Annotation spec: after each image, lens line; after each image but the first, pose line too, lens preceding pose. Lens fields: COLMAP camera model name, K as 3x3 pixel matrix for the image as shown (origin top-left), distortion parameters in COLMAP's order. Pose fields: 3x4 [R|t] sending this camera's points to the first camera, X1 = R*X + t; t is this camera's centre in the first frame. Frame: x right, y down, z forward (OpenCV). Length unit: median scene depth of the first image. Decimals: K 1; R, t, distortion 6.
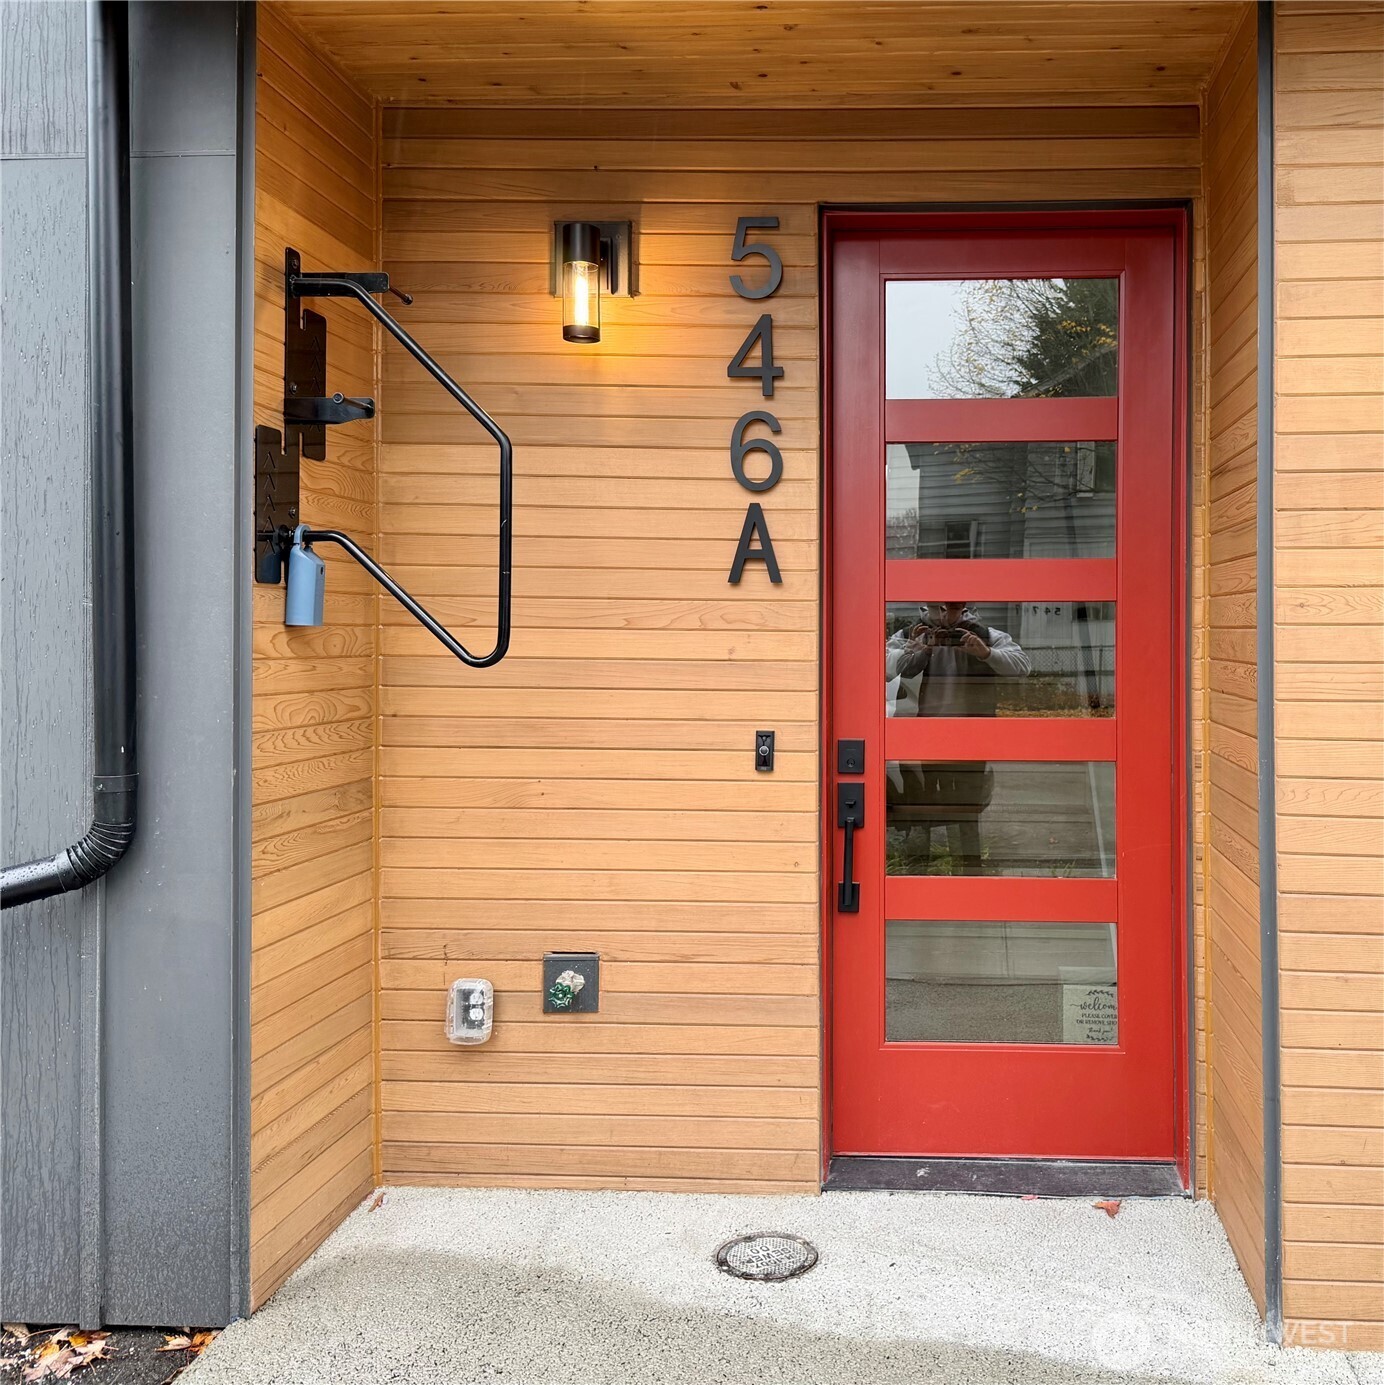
lens RADIAL K [[1224.9, 0, 701.3], [0, 1224.9, 695.1], [0, 0, 1]] dist [0.066341, -0.042820]
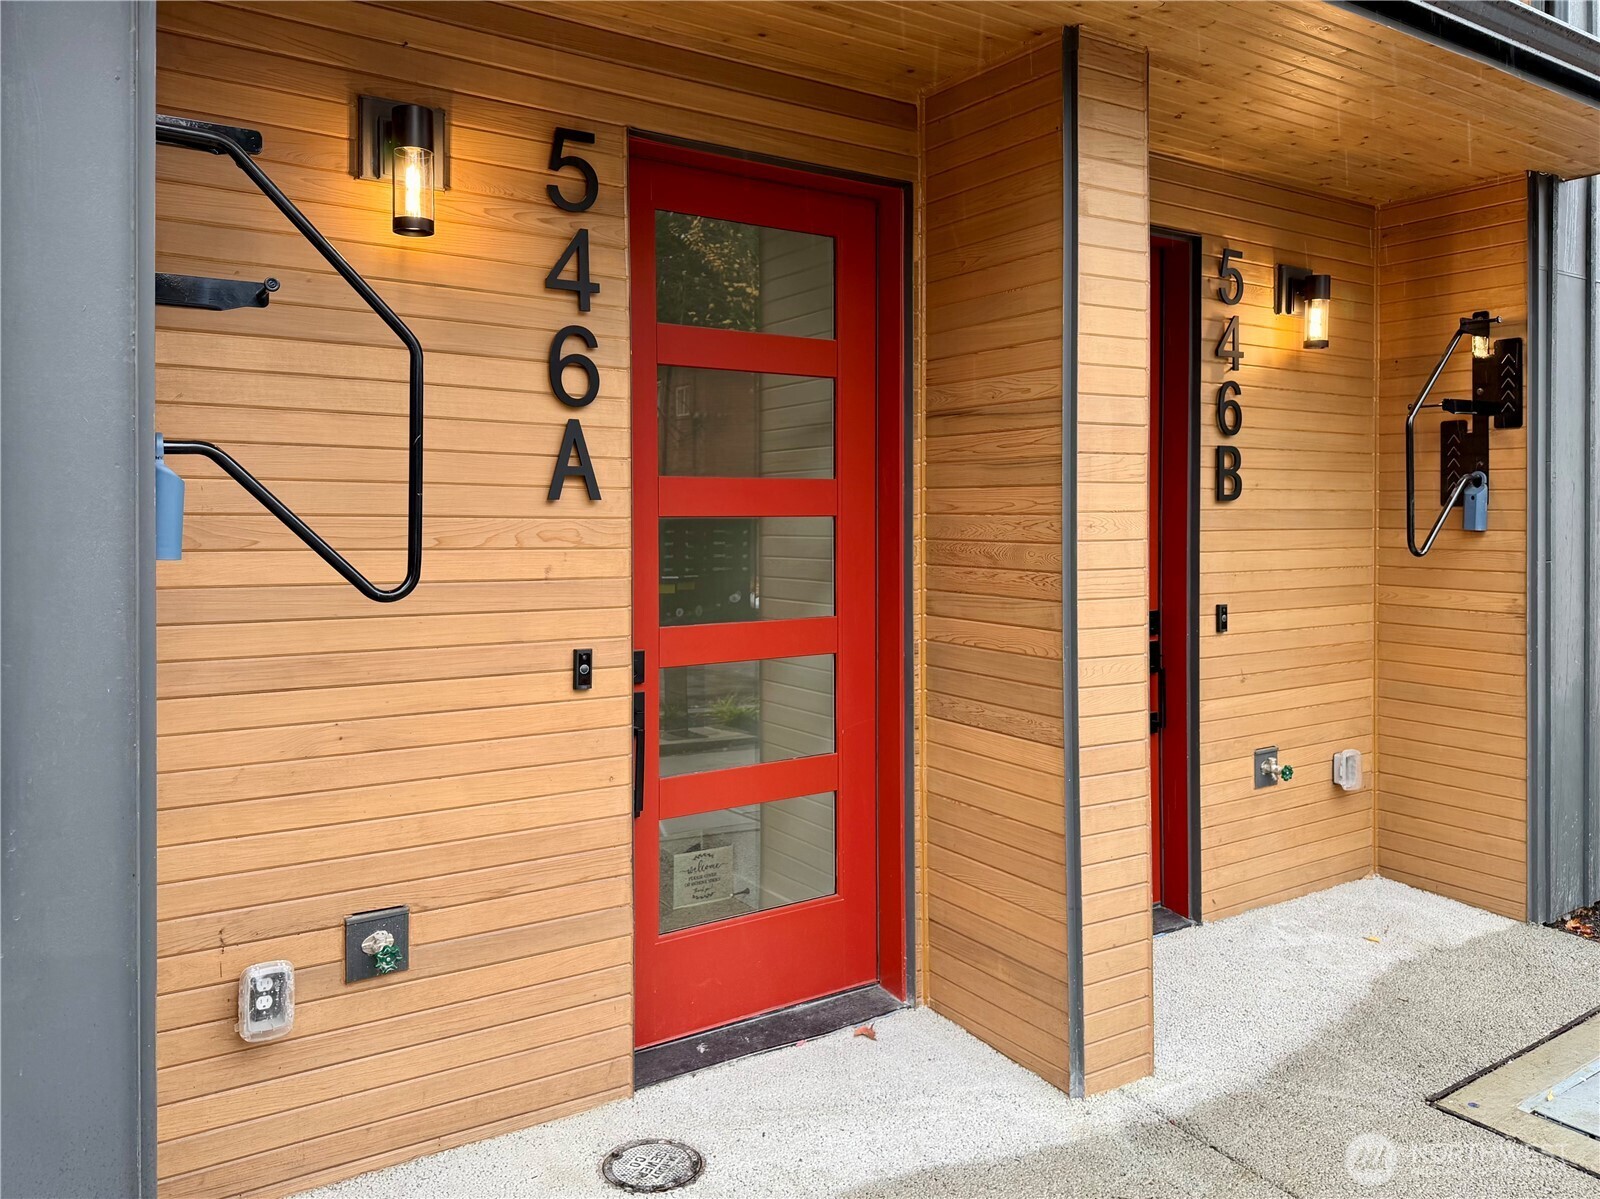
lens RADIAL K [[1162.5, 0, 806.8], [0, 1162.5, 596.2], [0, 0, 1]] dist [0.020503, -0.023490]
pose [[0.823958, -0.044864, 0.564872, -0.325963], [0.039473, 0.998984, 0.021764, -0.026670], [-0.565274, 0.004365, 0.824892, 0.121995]]
